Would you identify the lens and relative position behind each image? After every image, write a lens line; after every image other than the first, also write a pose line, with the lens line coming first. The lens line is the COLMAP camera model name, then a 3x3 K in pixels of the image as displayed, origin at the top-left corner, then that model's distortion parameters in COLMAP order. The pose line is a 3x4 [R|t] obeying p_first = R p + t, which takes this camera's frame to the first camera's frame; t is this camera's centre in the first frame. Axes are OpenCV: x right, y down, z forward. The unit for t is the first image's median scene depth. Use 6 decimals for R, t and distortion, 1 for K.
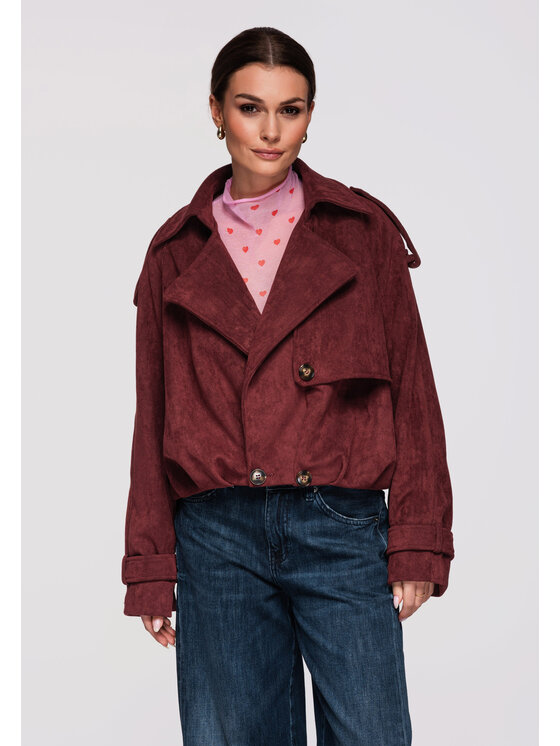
lens RADIAL K [[1846.7, 0, 280.0], [0, 1846.7, 373.0], [0, 0, 1]] dist [-0.061708, -0.606142]
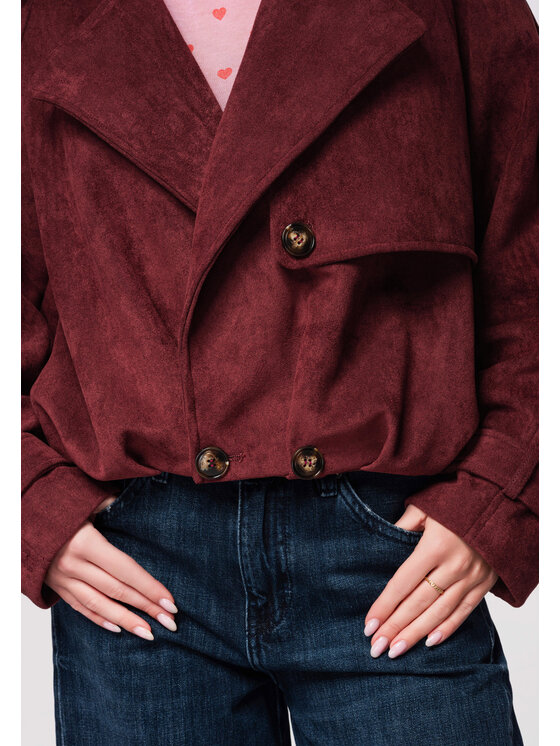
lens RADIAL K [[2330.6, 0, 280.0], [0, 2330.6, 373.0], [0, 0, 1]] dist [-0.116332, -1.655488]
pose [[0.998265, -0.014395, -0.057097, 0.039262], [0.017969, 0.997878, 0.062587, -0.003360], [0.056075, -0.063504, 0.996405, 0.390564]]
